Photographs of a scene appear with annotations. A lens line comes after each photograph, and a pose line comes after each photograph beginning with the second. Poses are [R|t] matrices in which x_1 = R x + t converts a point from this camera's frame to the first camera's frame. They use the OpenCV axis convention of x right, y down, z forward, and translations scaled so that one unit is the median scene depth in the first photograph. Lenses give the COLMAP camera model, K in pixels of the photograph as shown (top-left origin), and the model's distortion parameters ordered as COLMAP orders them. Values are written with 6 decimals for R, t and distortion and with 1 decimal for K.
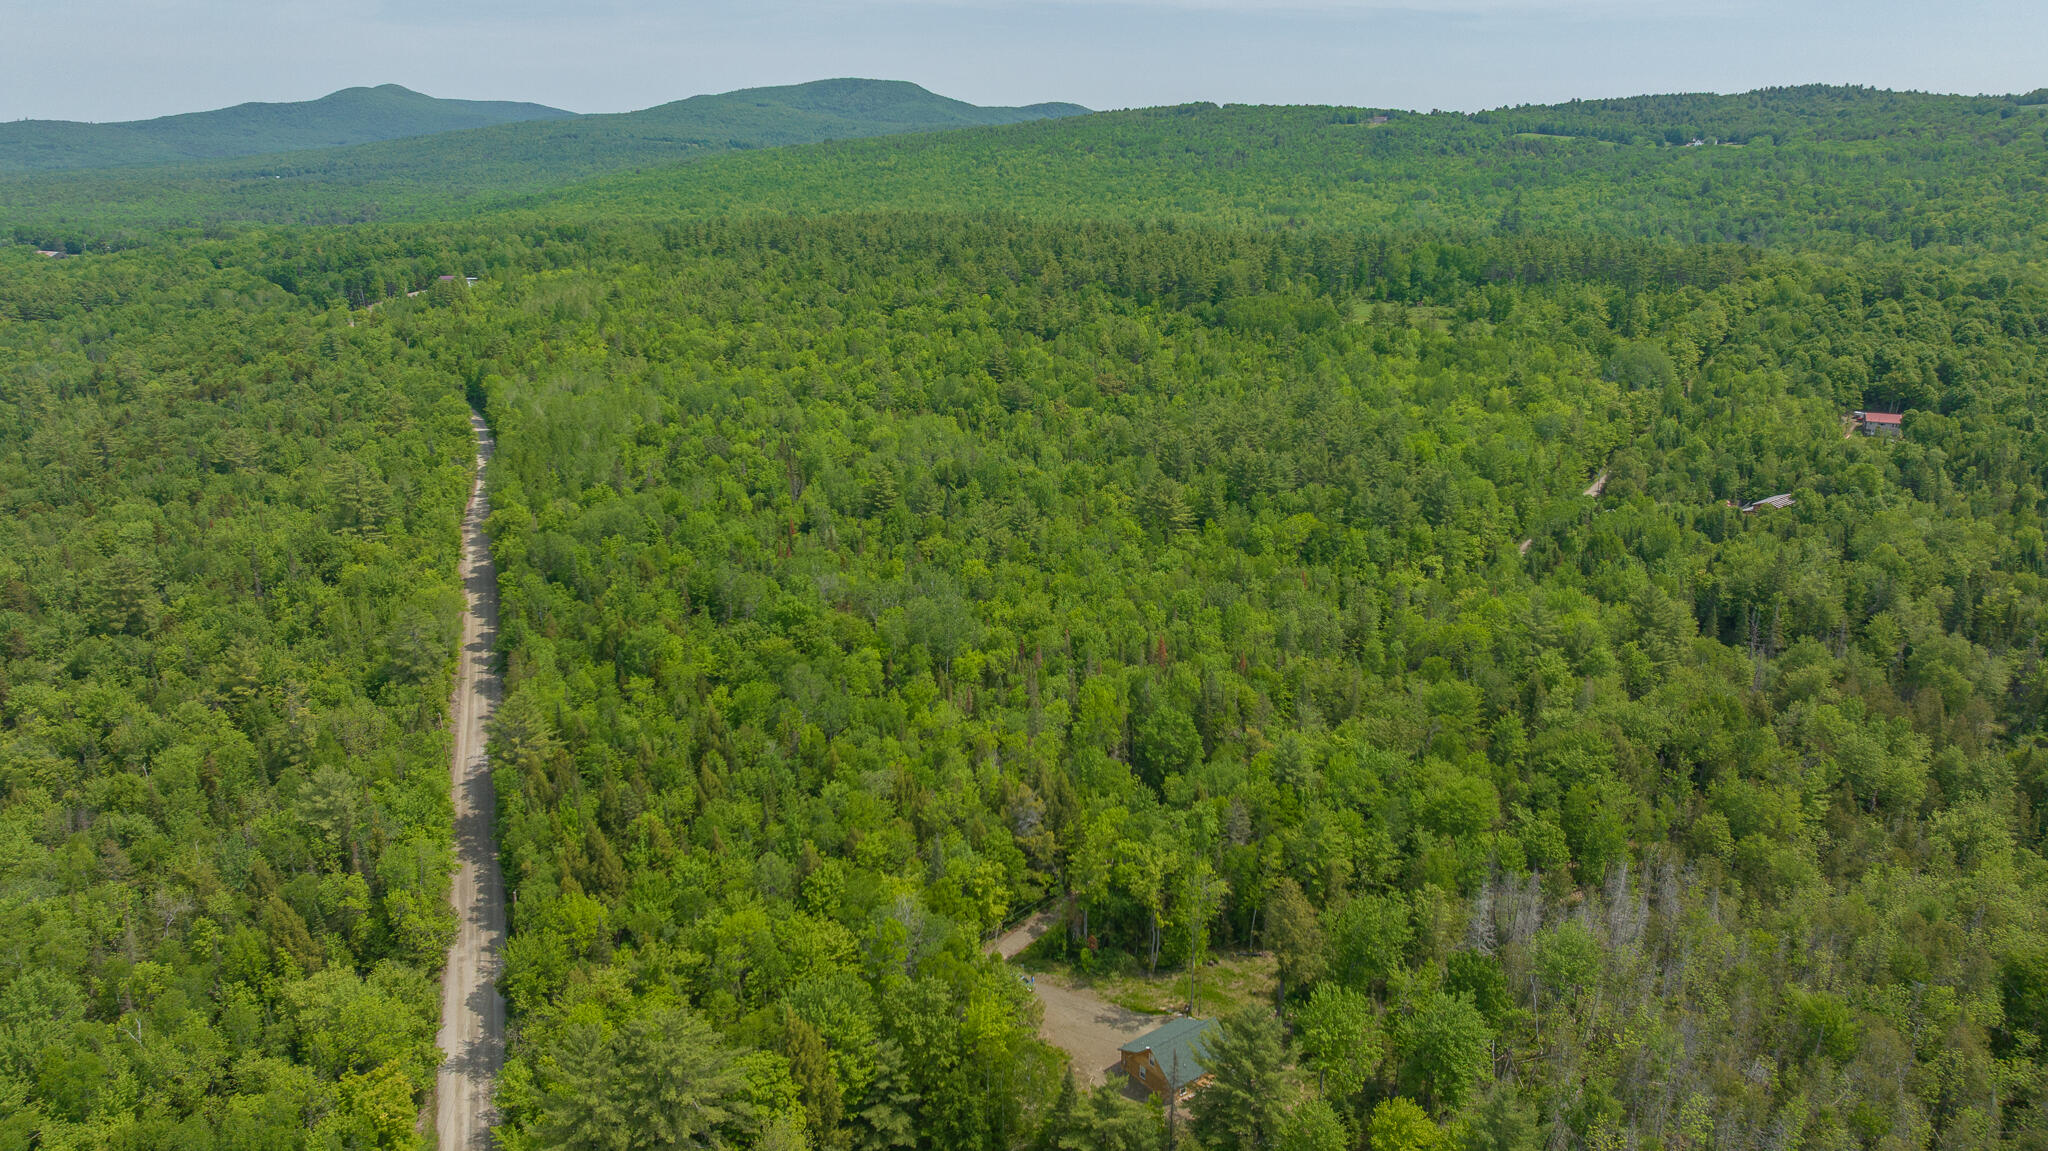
lens RADIAL K [[1432.2, 0, 1018.3], [0, 1432.2, 554.4], [0, 0, 1]] dist [-0.024983, 0.025348]
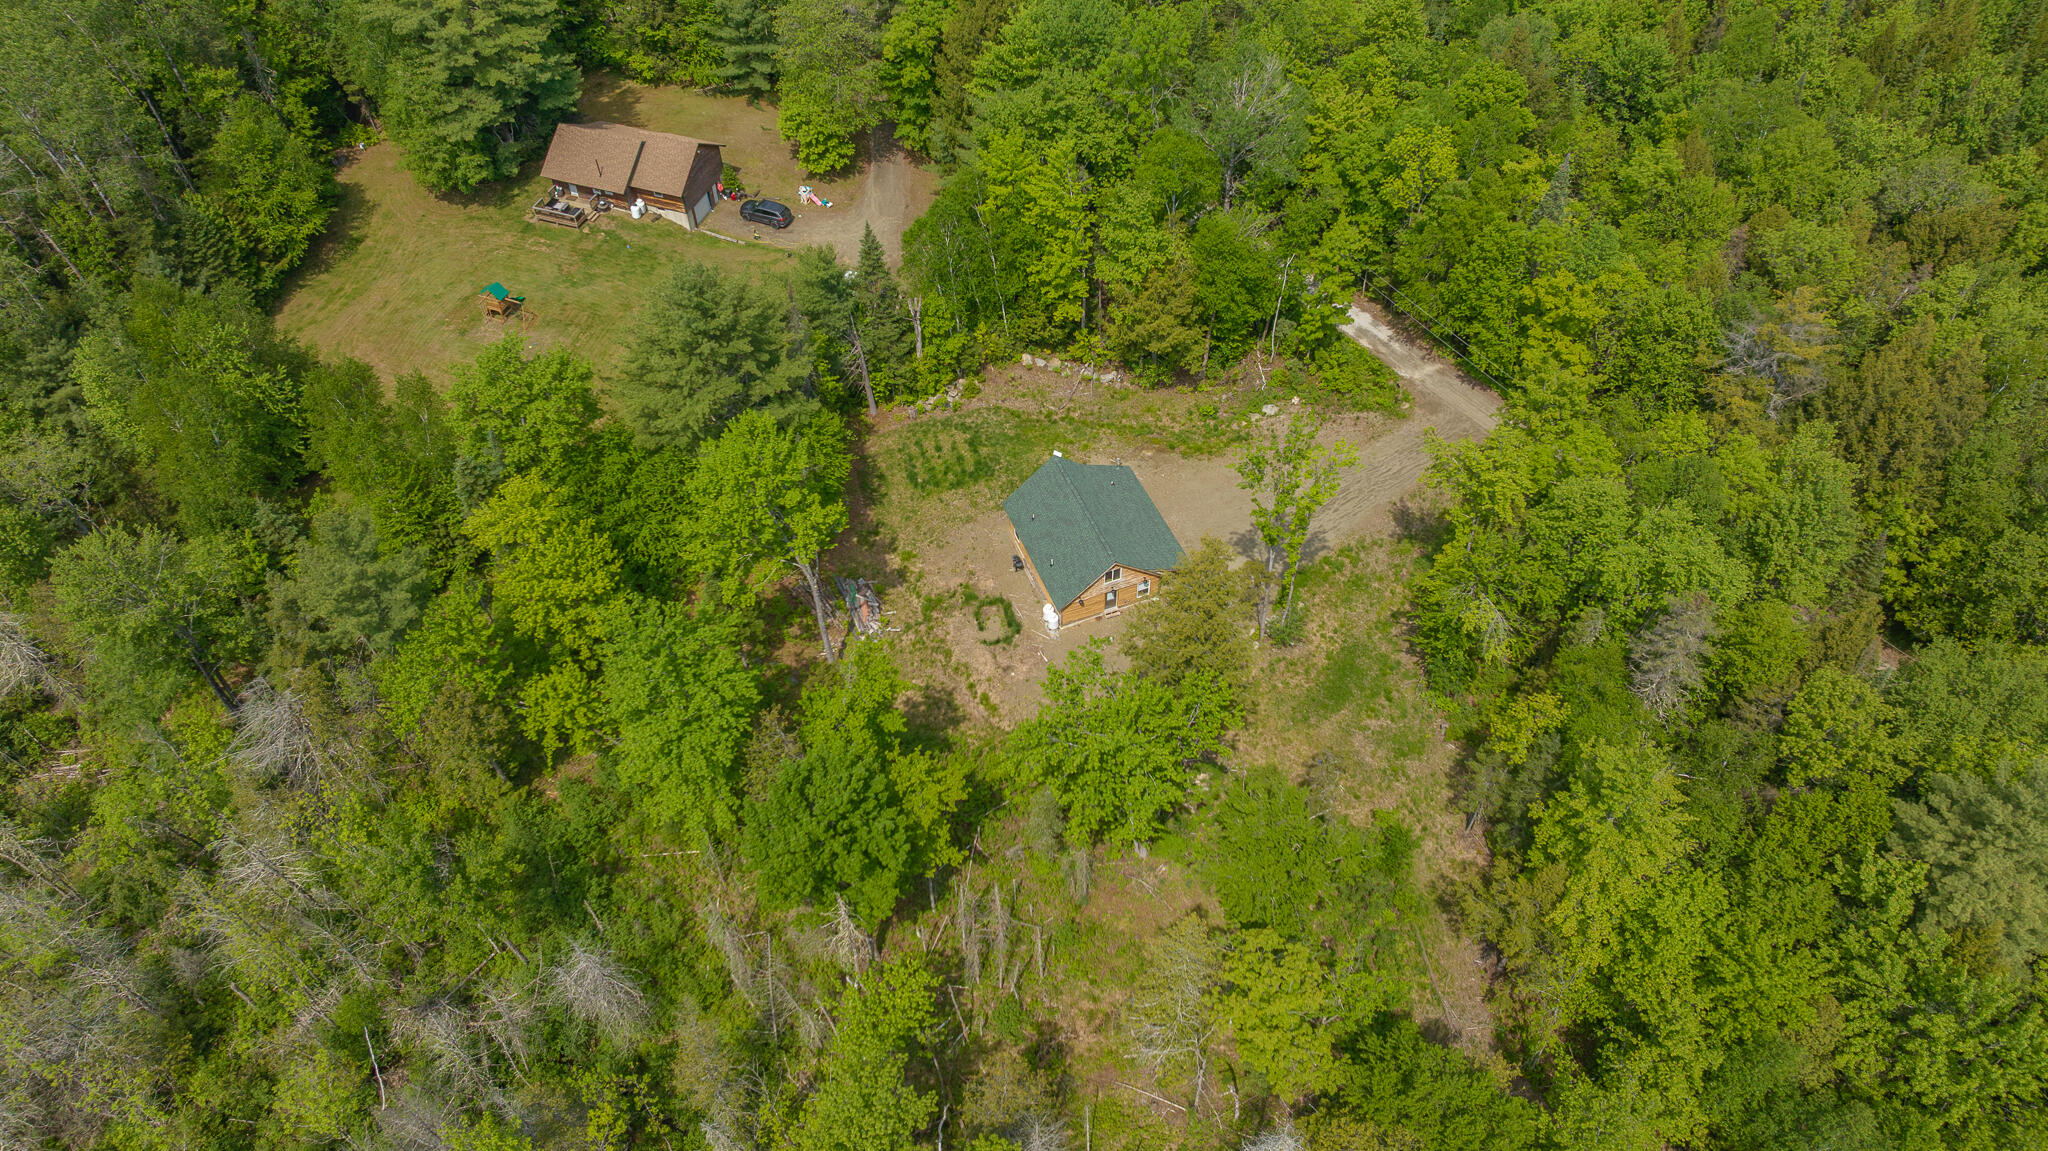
lens RADIAL K [[1432.2, 0, 1028.6], [0, 1432.2, 575.8], [0, 0, 1]] dist [-0.024983, 0.025348]
pose [[-0.271916, 0.740529, -0.614556, 0.423021], [-0.235473, 0.568004, 0.788621, -0.078918], [0.933067, 0.359150, 0.019925, 0.846326]]
